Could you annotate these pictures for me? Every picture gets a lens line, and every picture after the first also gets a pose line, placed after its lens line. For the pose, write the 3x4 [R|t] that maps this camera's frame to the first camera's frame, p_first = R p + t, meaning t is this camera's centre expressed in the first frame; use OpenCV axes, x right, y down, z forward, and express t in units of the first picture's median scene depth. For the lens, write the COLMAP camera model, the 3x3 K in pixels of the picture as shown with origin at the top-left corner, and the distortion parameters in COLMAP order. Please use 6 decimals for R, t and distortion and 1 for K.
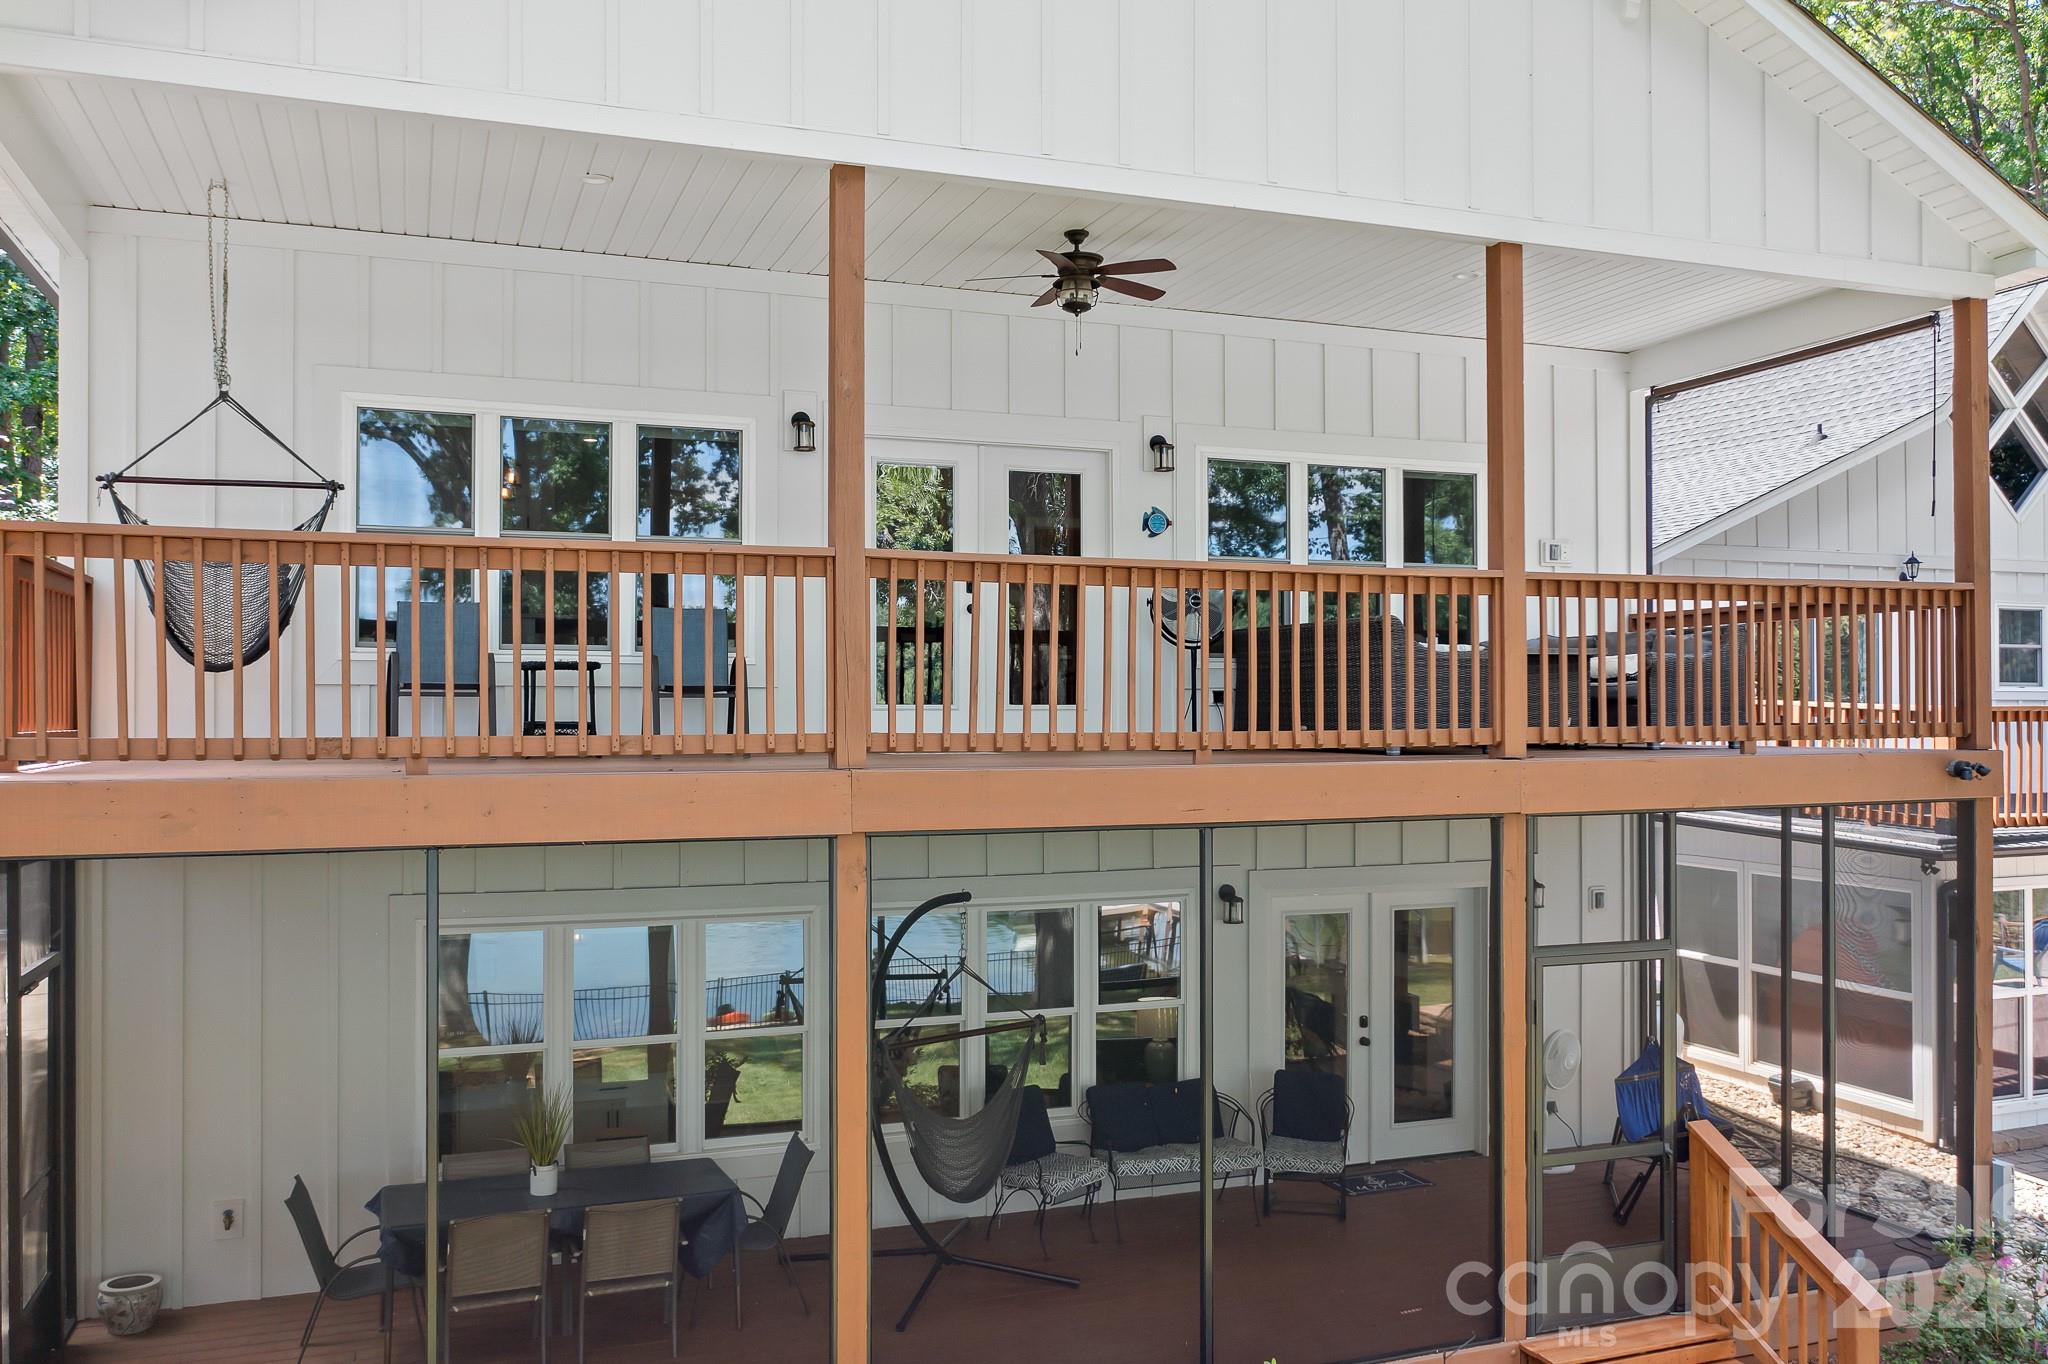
lens RADIAL K [[1599.0, 0, 1020.9], [0, 1599.0, 697.7], [0, 0, 1]] dist [-0.004241, -0.001261]
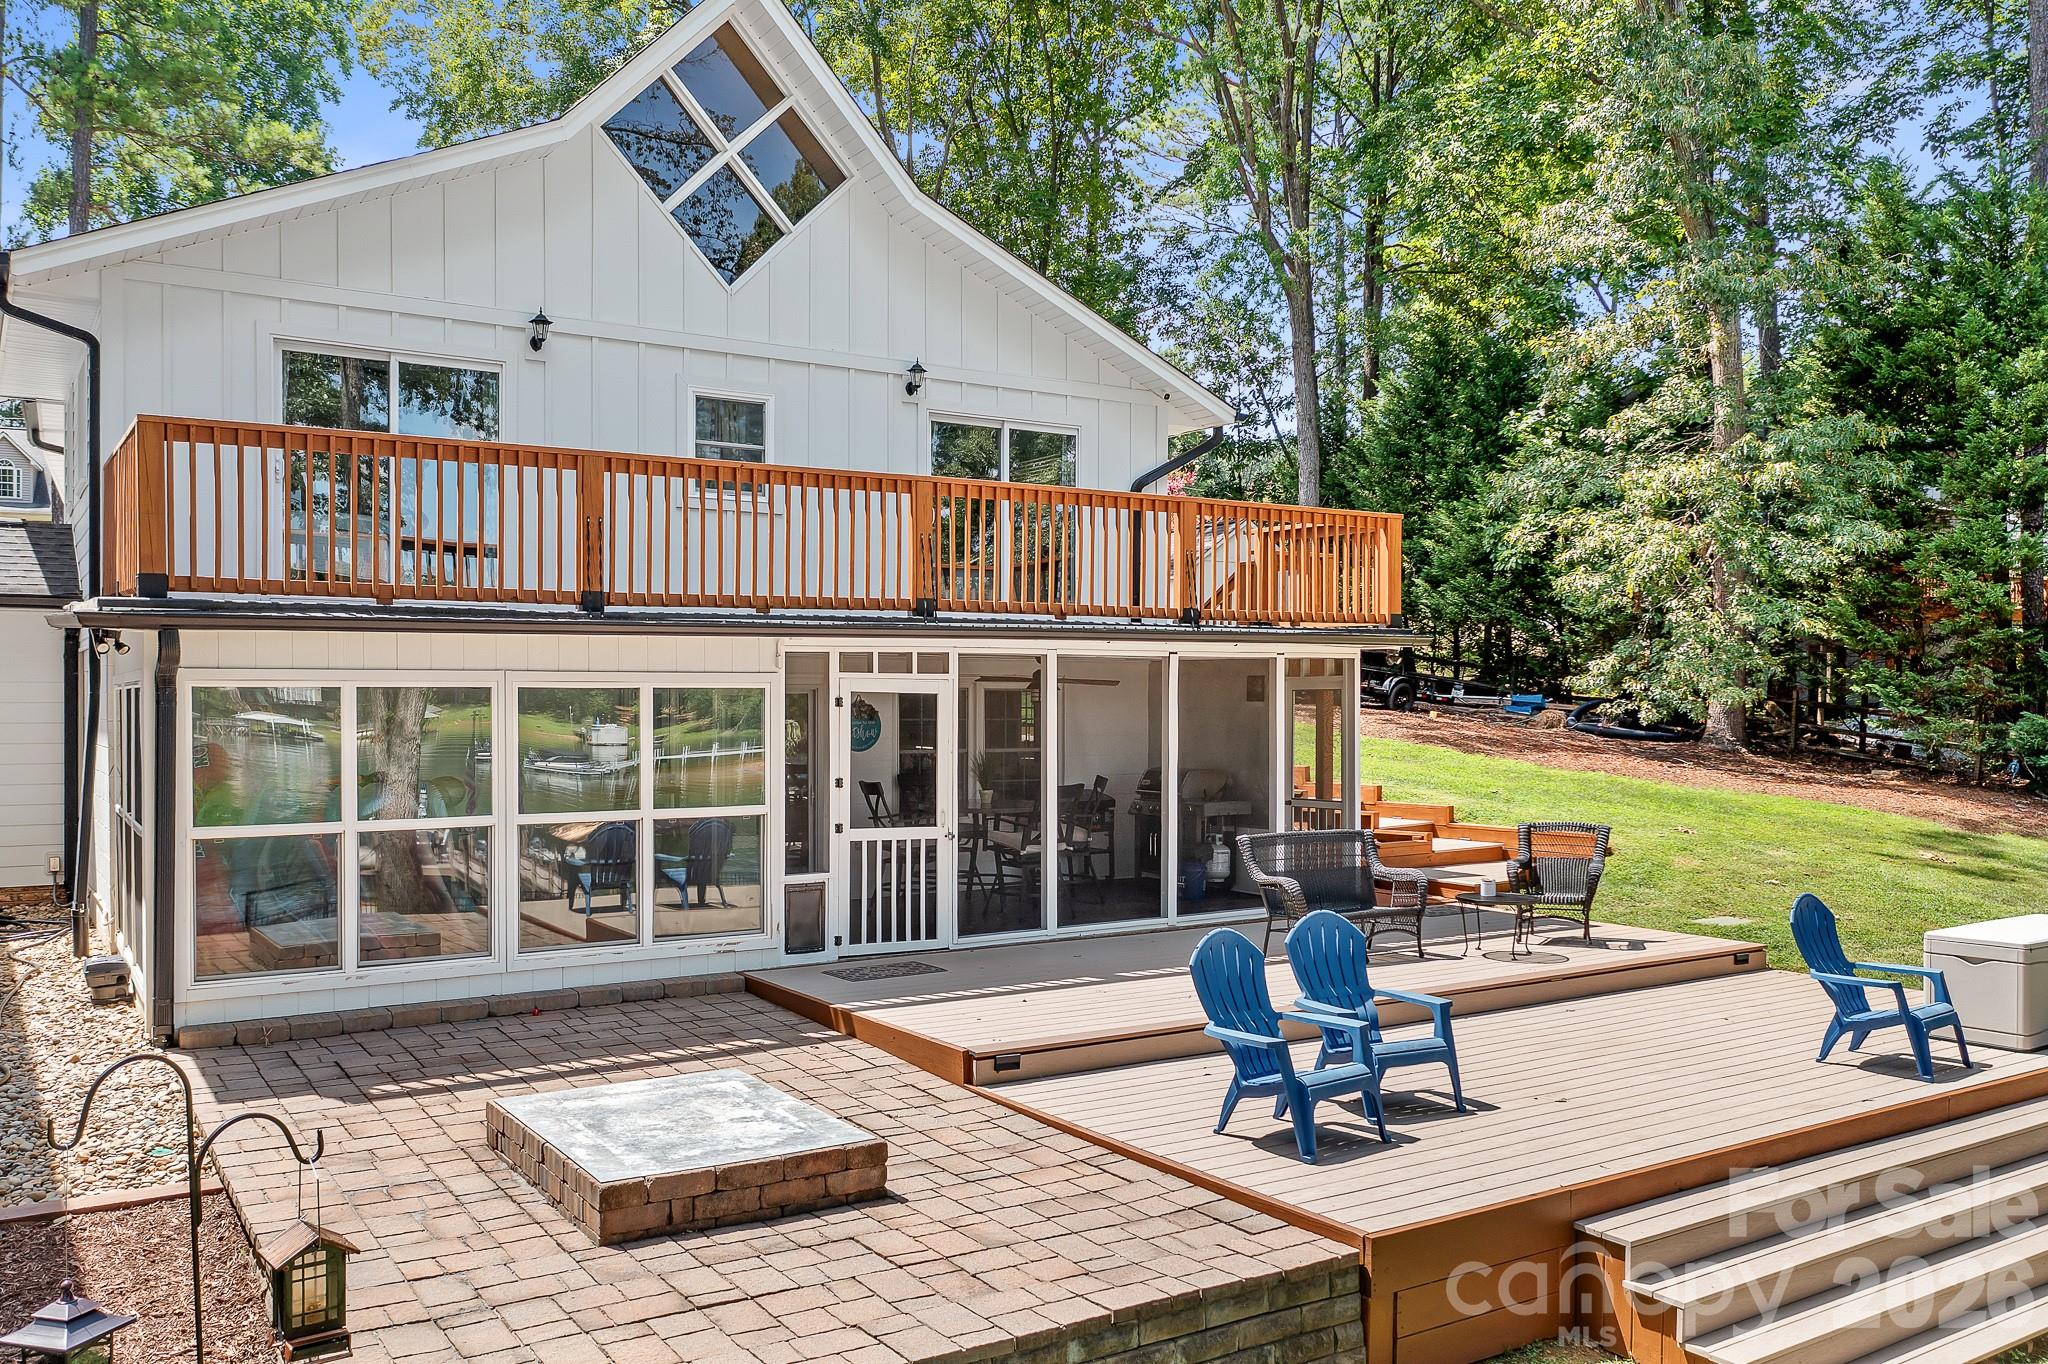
lens RADIAL K [[1619.4, 0, 1006.5], [0, 1619.4, 719.3], [0, 0, 1]] dist [-0.005101, 0.001308]
pose [[0.976671, 0.001218, 0.214739, 1.095669], [-0.006015, 0.999747, 0.021683, 0.166408], [-0.214658, -0.022469, 0.976431, 0.297049]]
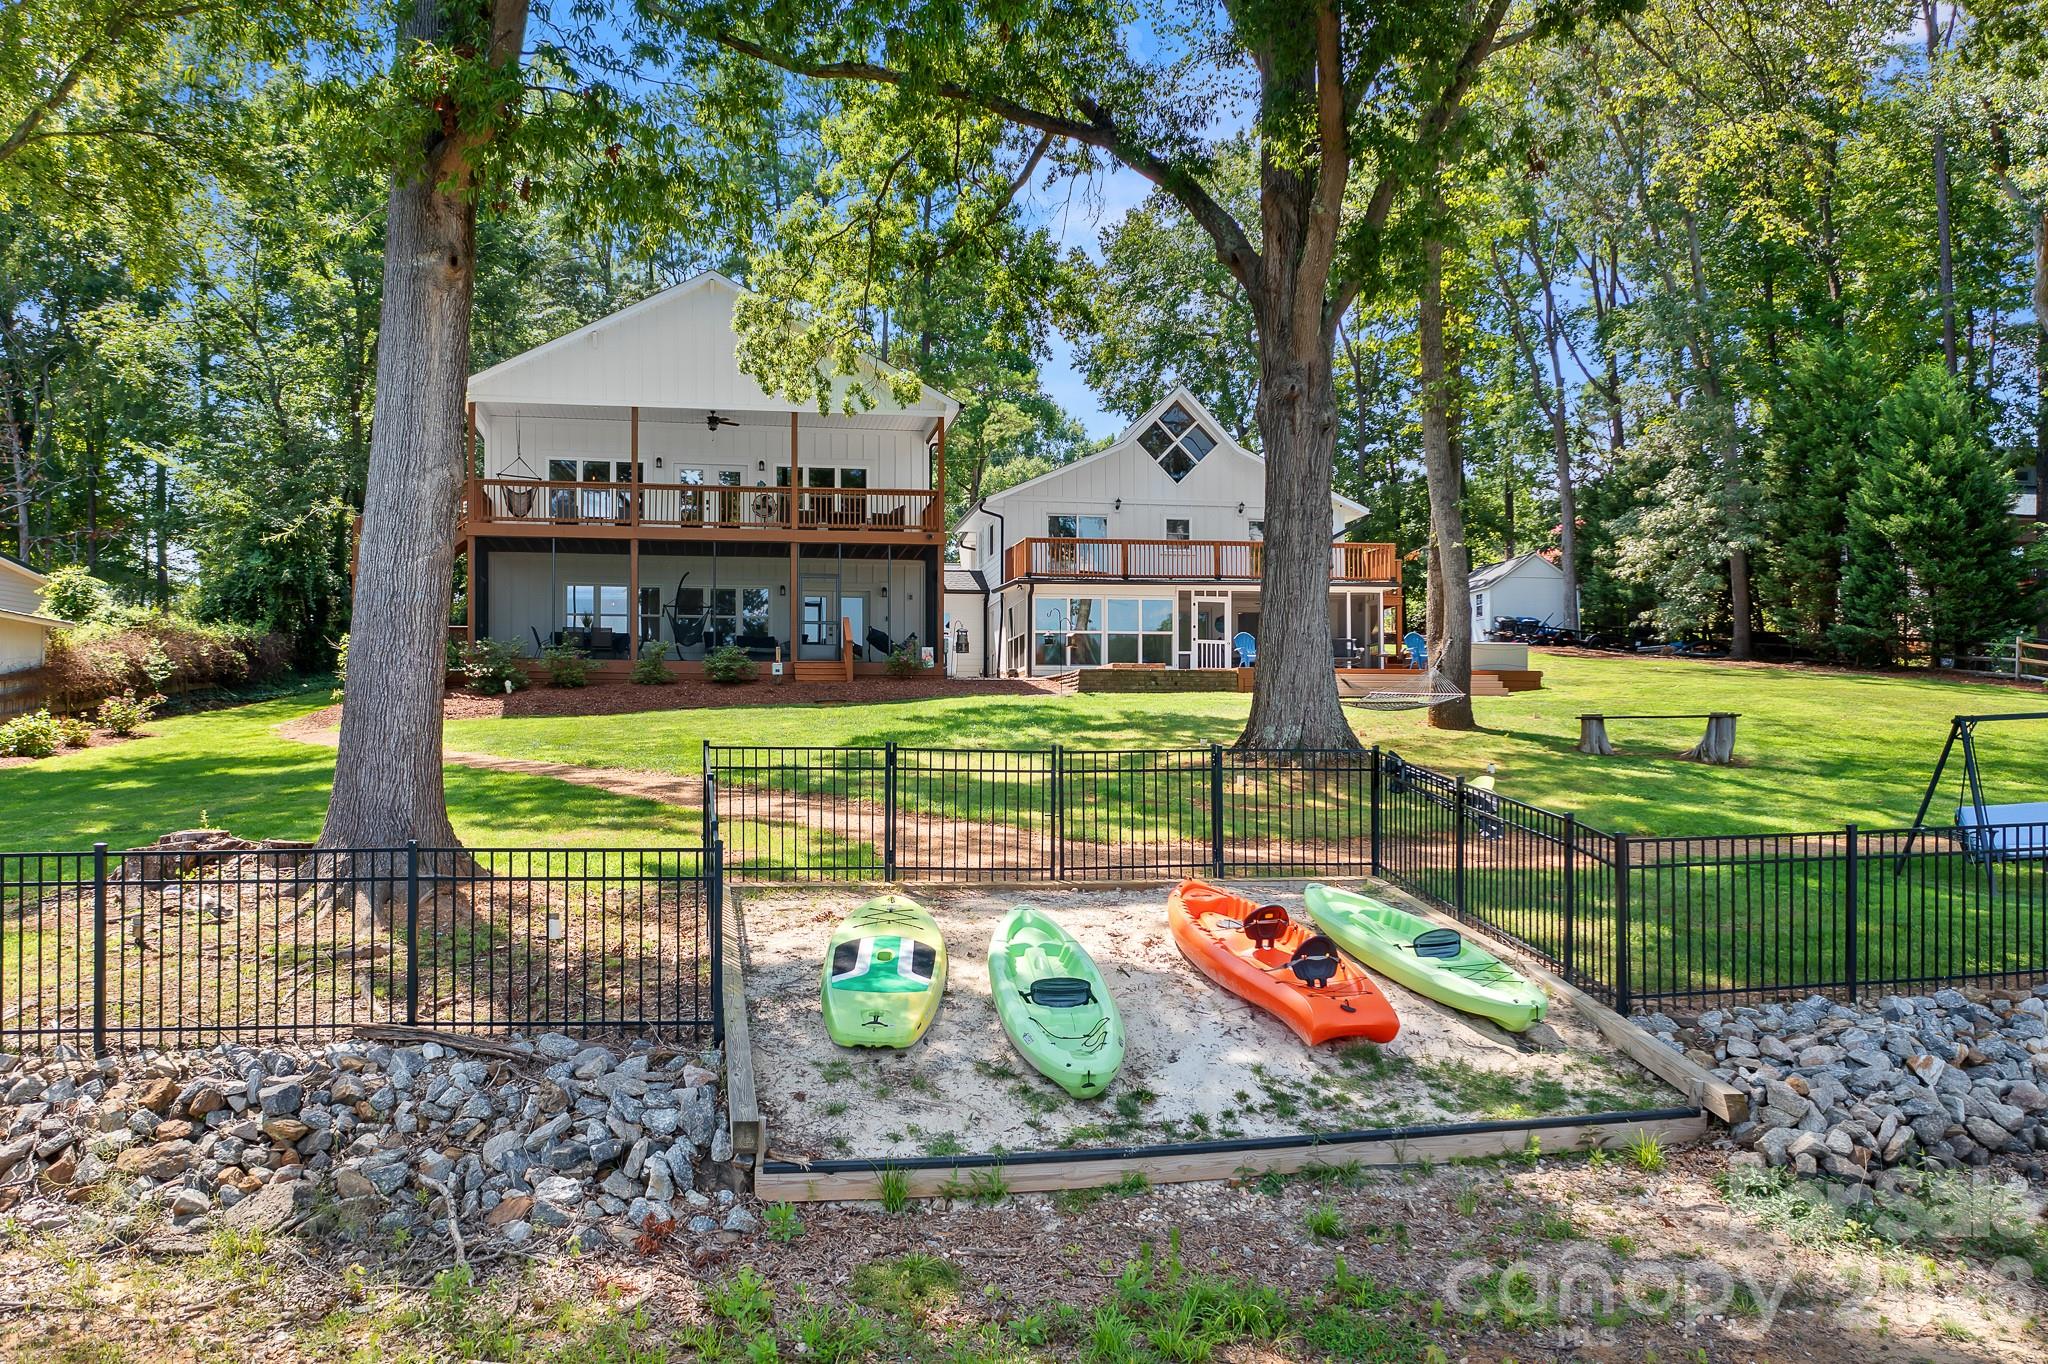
lens RADIAL K [[1628.1, 0, 1049.8], [0, 1628.1, 736.3], [0, 0, 1]] dist [-0.011604, 0.000975]
pose [[0.987254, -0.006474, -0.159021, 1.562616], [0.004441, 0.999904, -0.013140, 0.609440], [0.159090, 0.012267, 0.987188, -3.010384]]
